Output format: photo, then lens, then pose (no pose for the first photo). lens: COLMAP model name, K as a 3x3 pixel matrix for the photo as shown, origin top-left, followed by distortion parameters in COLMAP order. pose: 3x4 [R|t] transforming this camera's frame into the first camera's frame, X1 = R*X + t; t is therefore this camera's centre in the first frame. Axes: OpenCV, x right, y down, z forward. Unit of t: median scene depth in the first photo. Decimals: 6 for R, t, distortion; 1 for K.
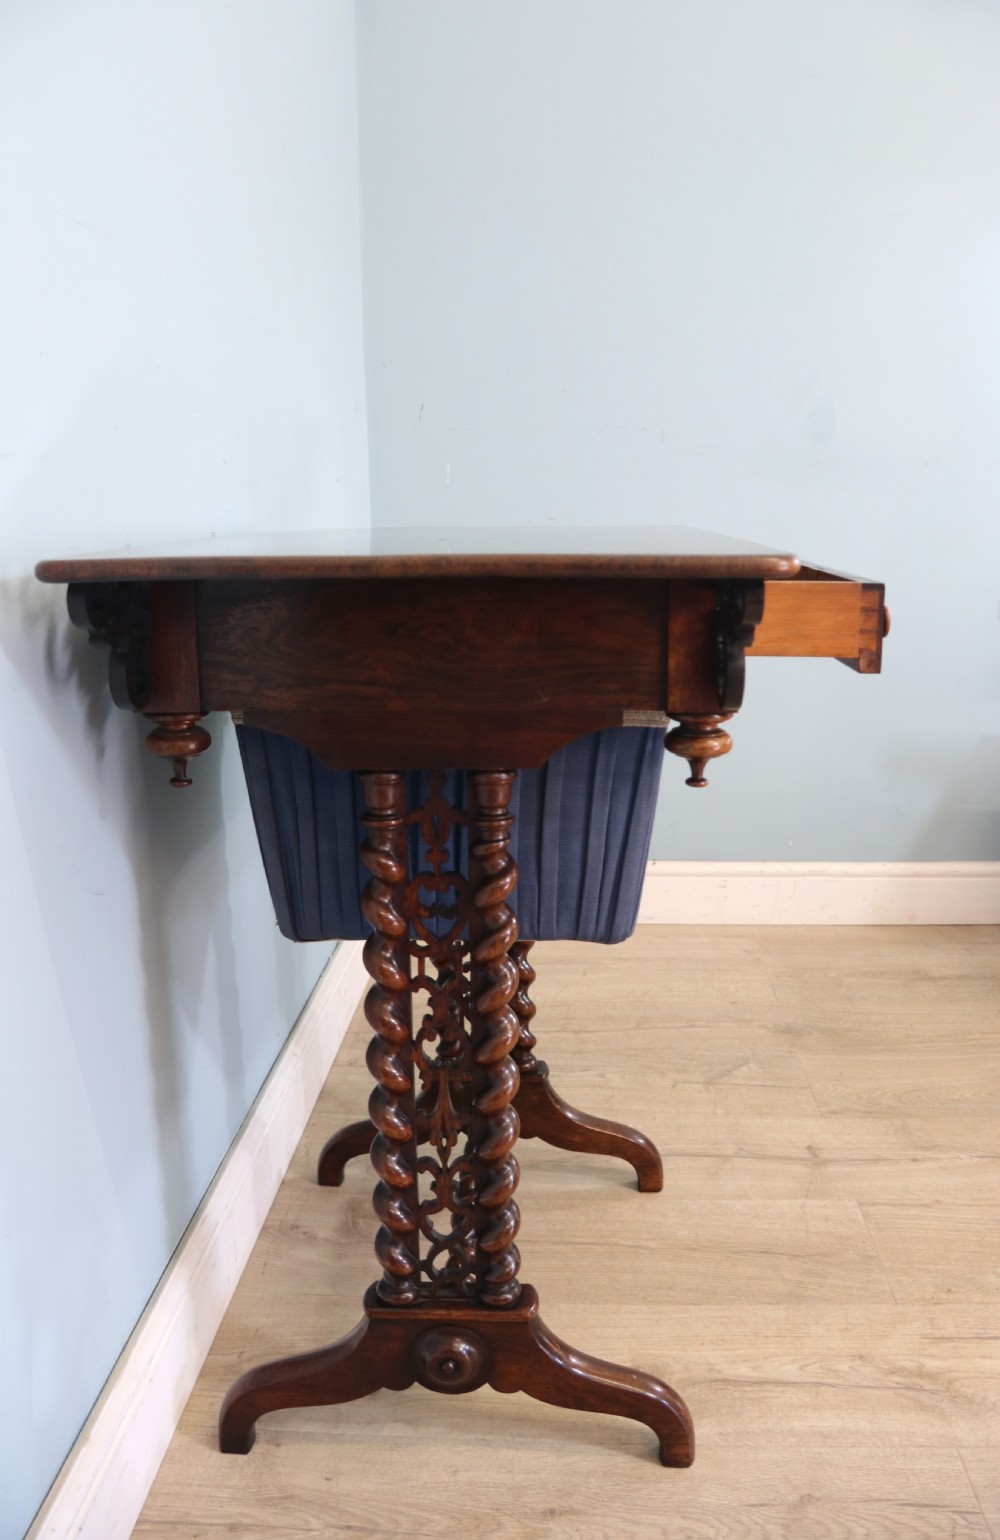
lens RADIAL K [[1218.2, 0, 508.8], [0, 1218.2, 749.2], [0, 0, 1]] dist [-0.178427, 0.121367]
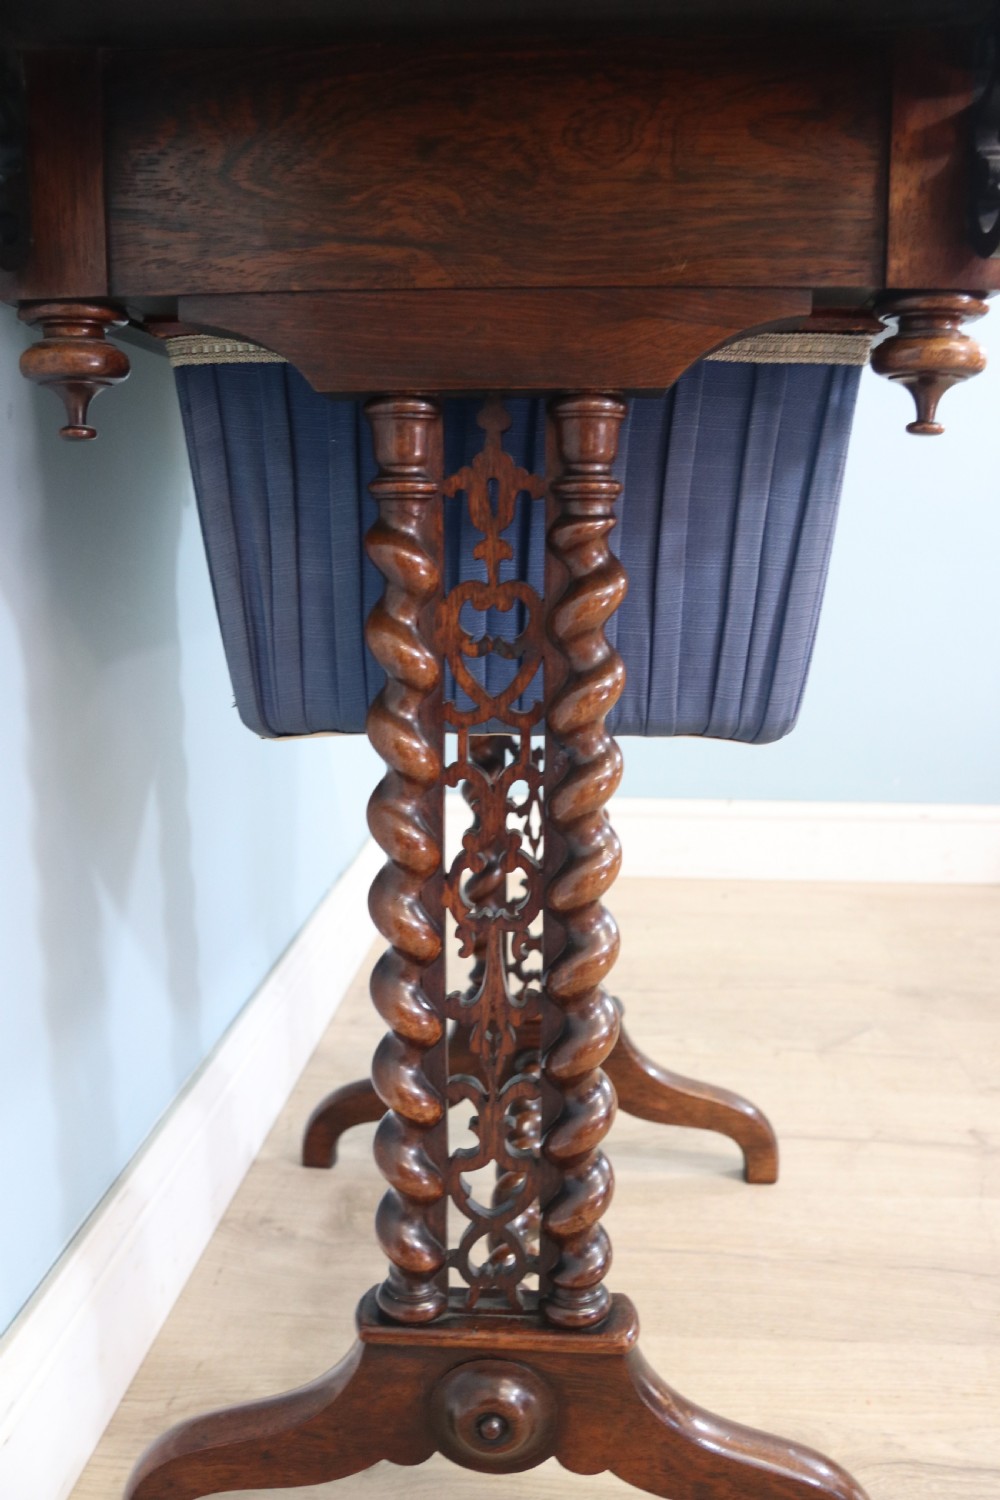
lens RADIAL K [[1263.7, 0, 493.1], [0, 1263.7, 749.5], [0, 0, 1]] dist [-0.161298, 0.153584]
pose [[0.999462, 0.014428, -0.029468, -0.036071], [-0.015072, 0.999650, -0.021756, 0.183997], [0.029144, 0.022189, 0.999329, 0.347953]]
